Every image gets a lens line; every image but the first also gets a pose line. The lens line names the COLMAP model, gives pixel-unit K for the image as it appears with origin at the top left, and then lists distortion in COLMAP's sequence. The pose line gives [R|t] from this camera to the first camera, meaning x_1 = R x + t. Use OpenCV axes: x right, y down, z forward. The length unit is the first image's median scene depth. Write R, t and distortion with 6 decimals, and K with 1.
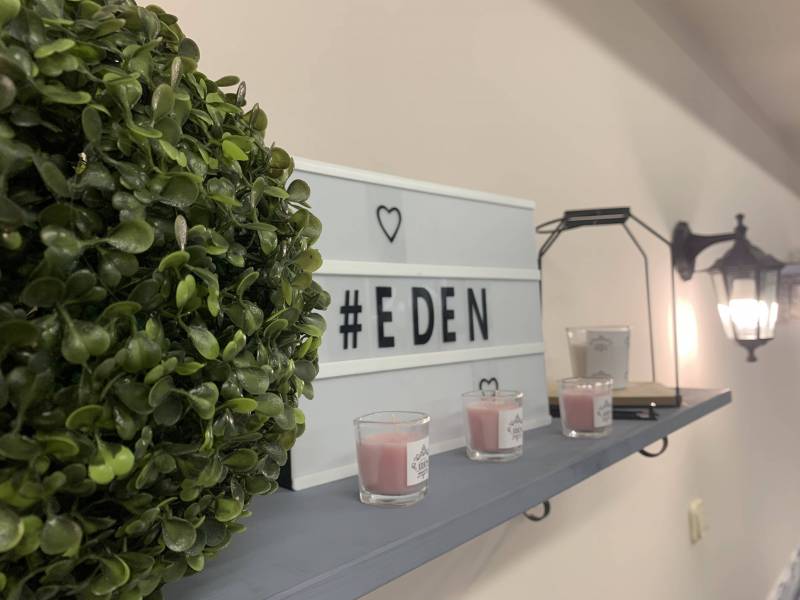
lens RADIAL K [[616.4, 0, 395.5], [0, 616.4, 306.5], [0, 0, 1]] dist [0.041814, -0.004226]
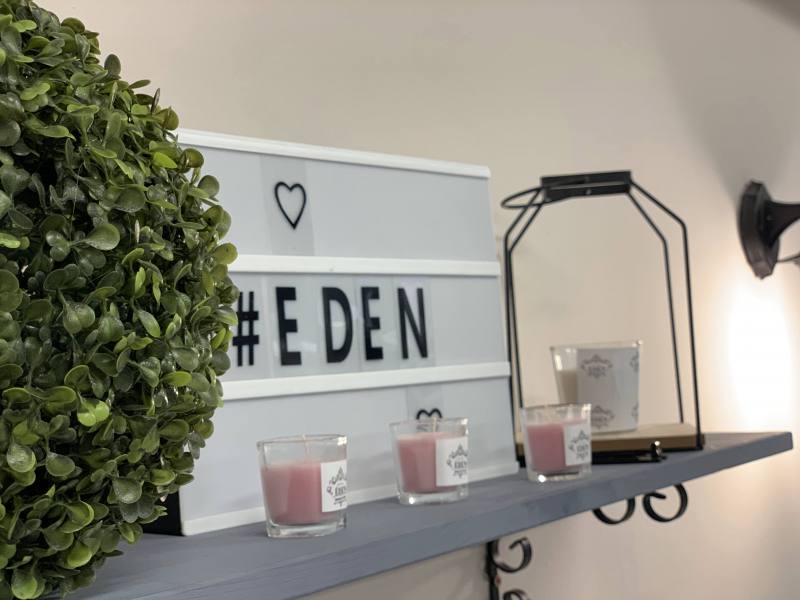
lens RADIAL K [[1216.7, 0, 399.3], [0, 1216.7, 330.9], [0, 0, 1]] dist [0.043478, 0.071987]
pose [[0.995781, -0.024948, 0.088307, -0.018097], [0.025834, 0.999626, -0.008913, 0.054136], [-0.088052, 0.011157, 0.996053, -0.713327]]
